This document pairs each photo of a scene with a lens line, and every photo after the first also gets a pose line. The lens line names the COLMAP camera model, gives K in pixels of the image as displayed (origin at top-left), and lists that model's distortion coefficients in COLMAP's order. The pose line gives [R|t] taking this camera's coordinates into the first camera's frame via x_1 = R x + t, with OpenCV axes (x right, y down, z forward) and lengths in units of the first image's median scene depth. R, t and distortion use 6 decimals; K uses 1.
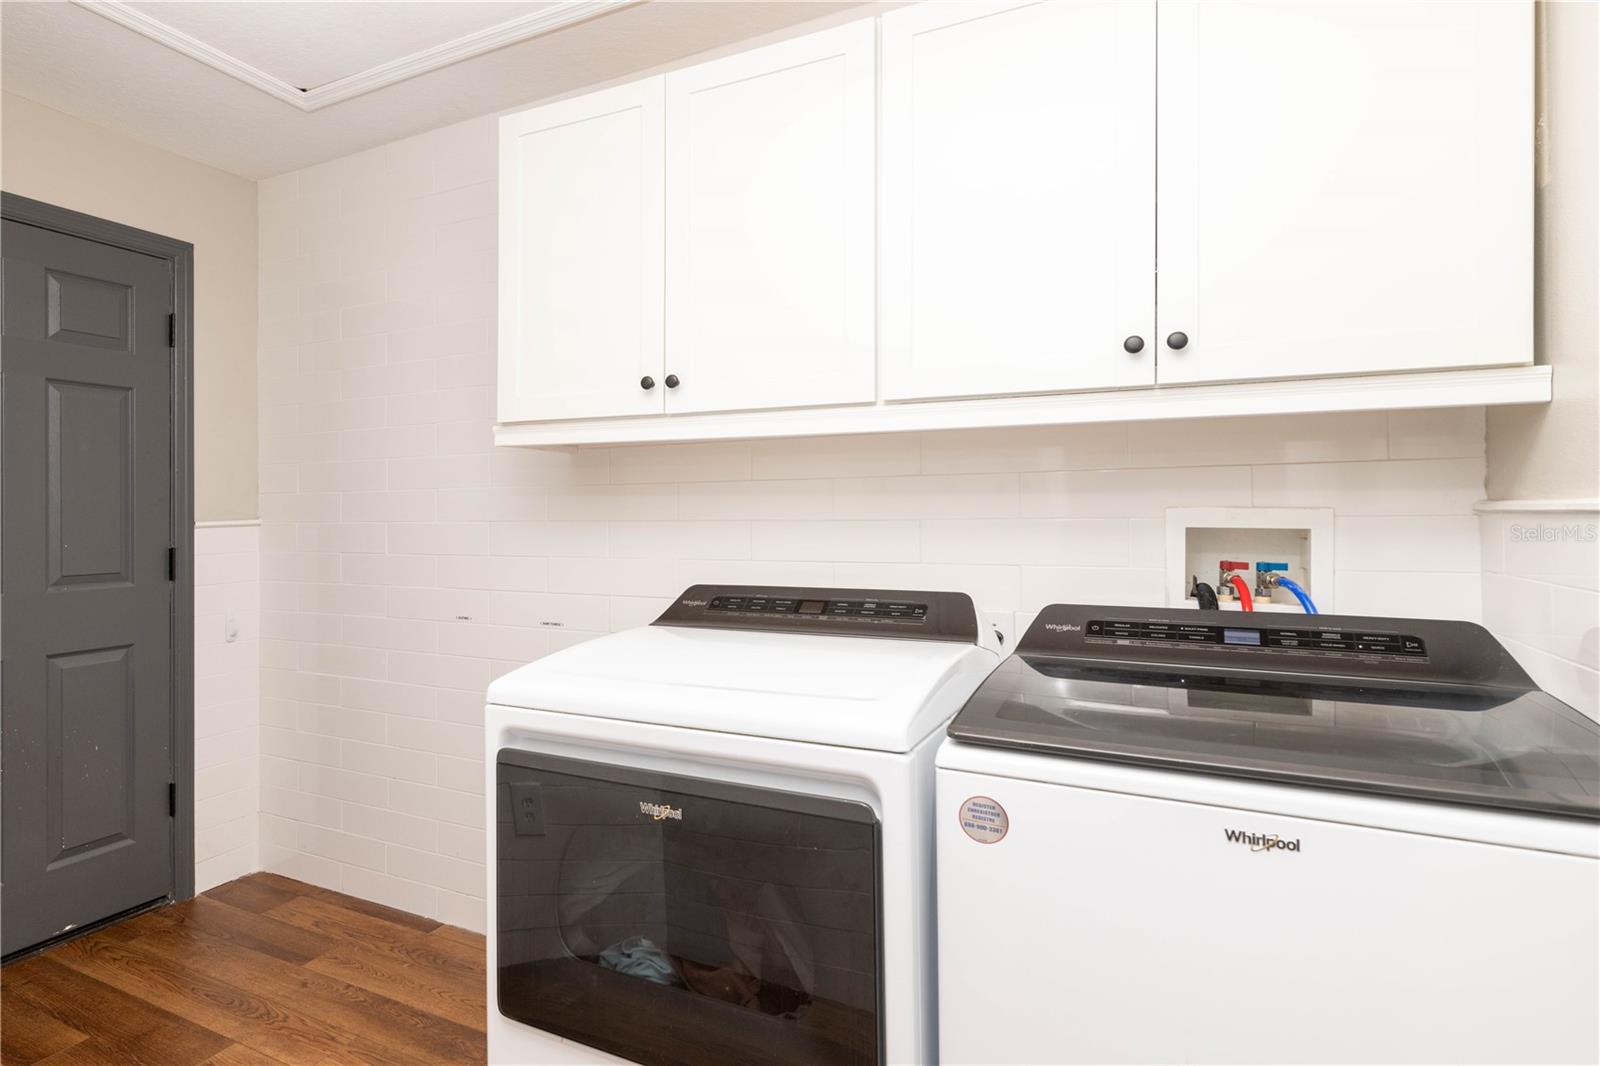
lens RADIAL K [[764.2, 0, 796.4], [0, 764.2, 530.0], [0, 0, 1]] dist [0.002242, 0.000511]
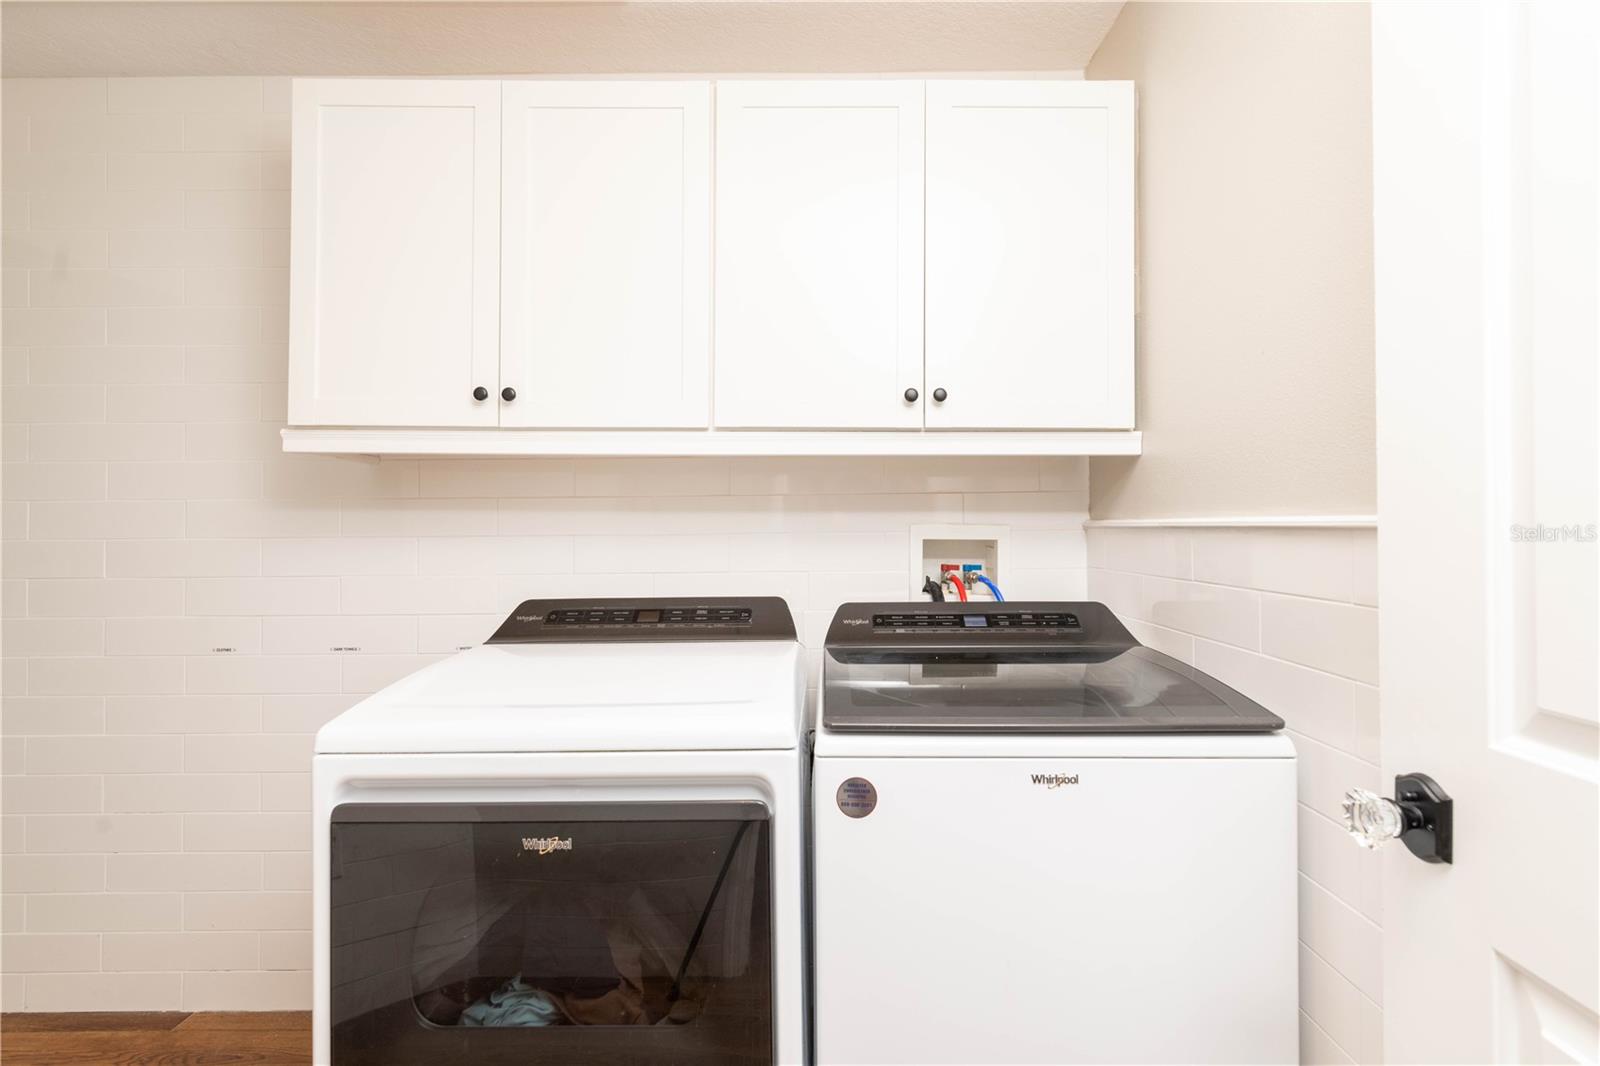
lens RADIAL K [[632.2, 0, 803.9], [0, 632.2, 535.9], [0, 0, 1]] dist [-0.001665, 0.000893]
pose [[0.922979, -0.004271, 0.384828, -0.121159], [0.008650, 0.999916, -0.009650, -0.001109], [-0.384754, 0.012235, 0.922938, 0.102783]]
